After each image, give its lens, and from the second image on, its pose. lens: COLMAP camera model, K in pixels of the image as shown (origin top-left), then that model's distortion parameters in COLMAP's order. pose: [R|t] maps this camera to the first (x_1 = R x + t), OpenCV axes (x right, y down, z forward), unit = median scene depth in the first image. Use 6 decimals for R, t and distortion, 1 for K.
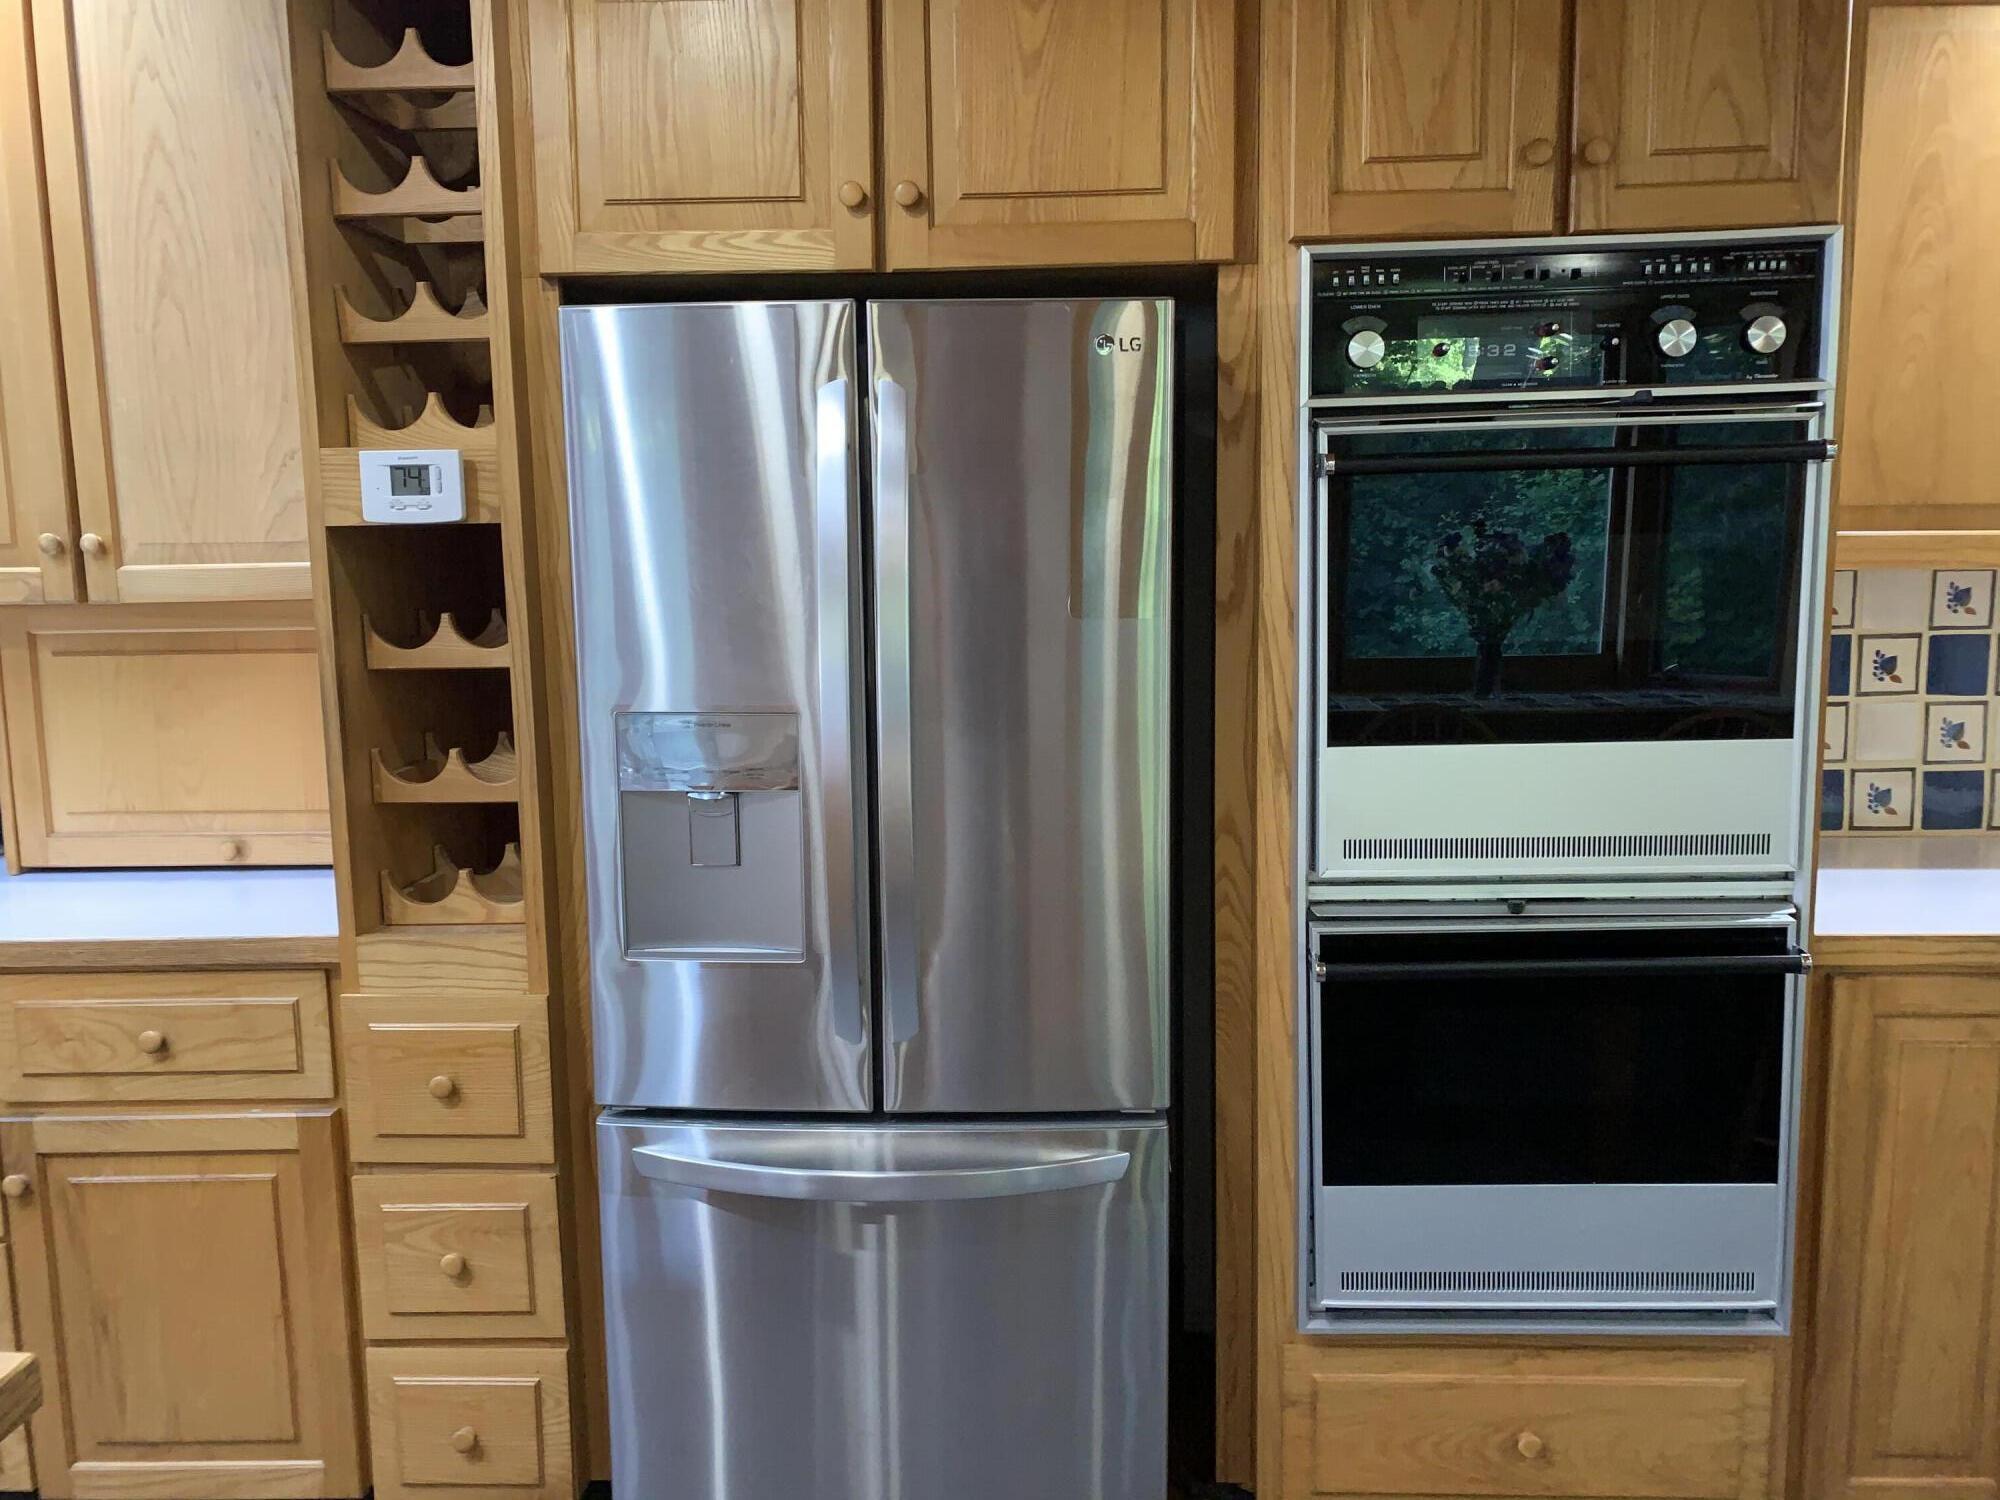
lens RADIAL K [[1830.8, 0, 1000.0], [0, 1830.8, 750.0], [0, 0, 1]] dist [-0.096524, -0.001573]
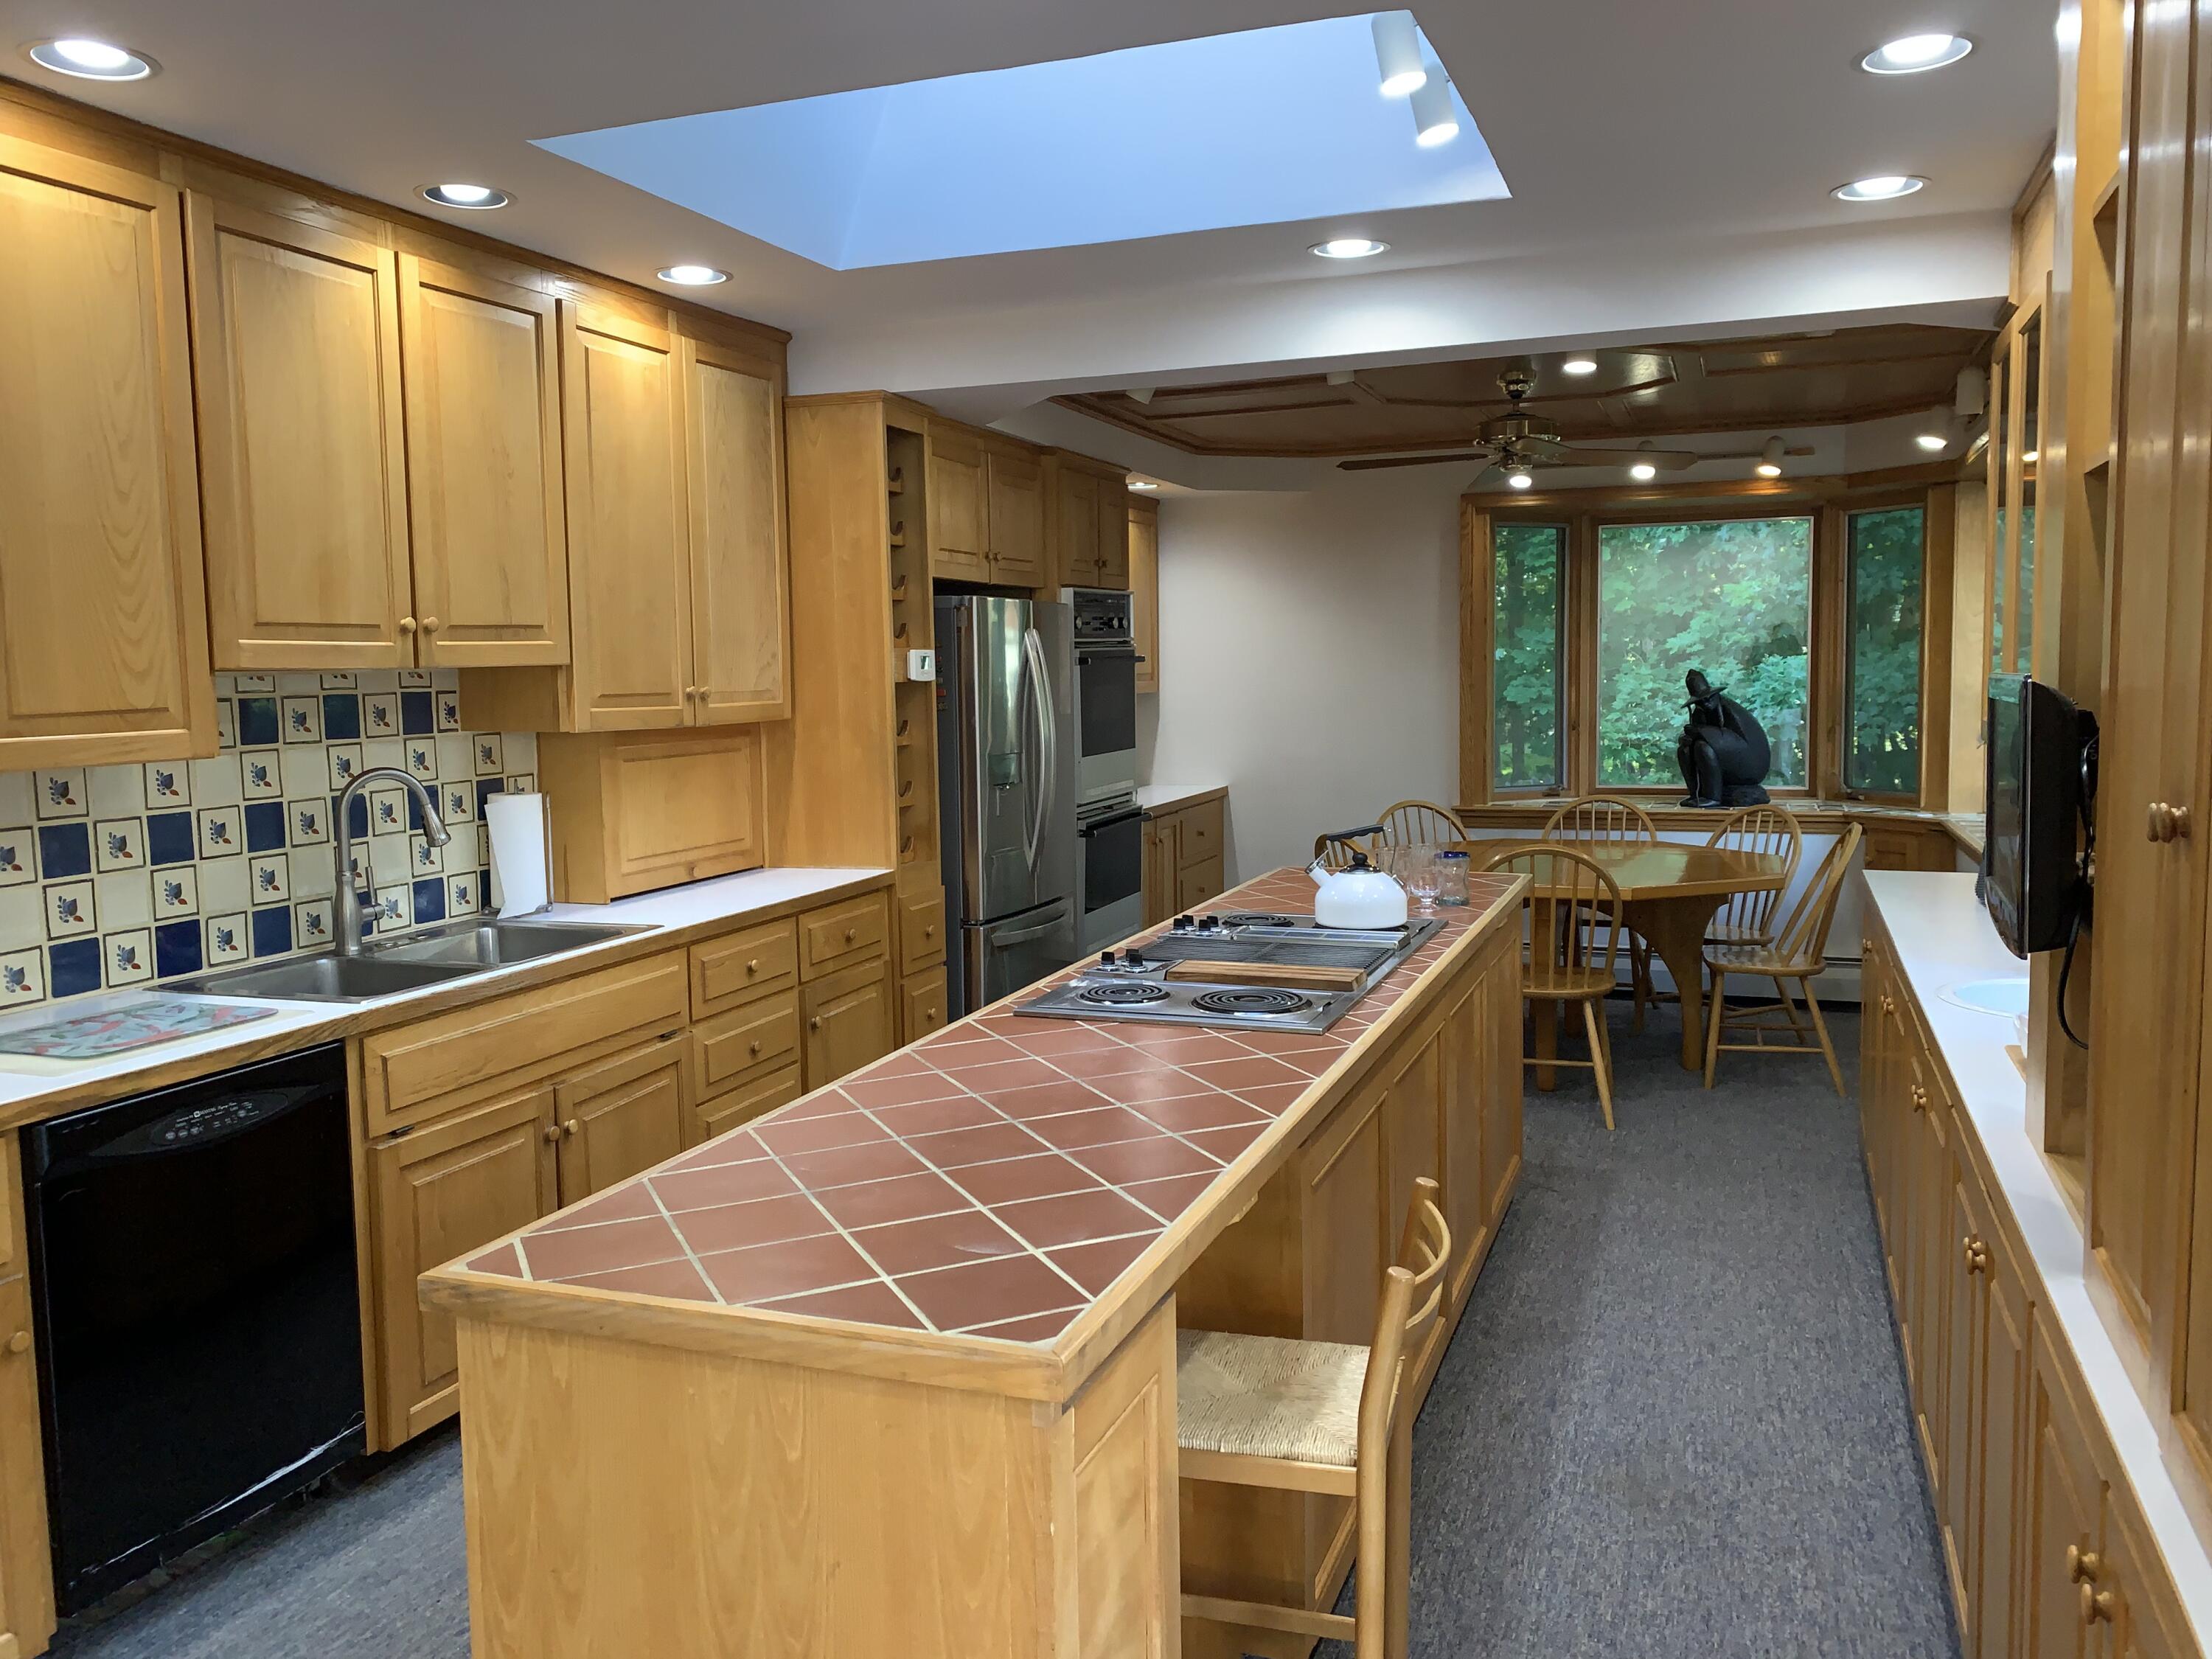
lens RADIAL K [[1718.2, 0, 1106.0], [0, 1718.2, 829.5], [0, 0, 1]] dist [0.001738, 0.001190]
pose [[0.302726, -0.076413, 0.950010, -2.015306], [0.149390, 0.988264, 0.031886, 0.024228], [-0.941297, 0.132269, 0.310588, 0.102147]]
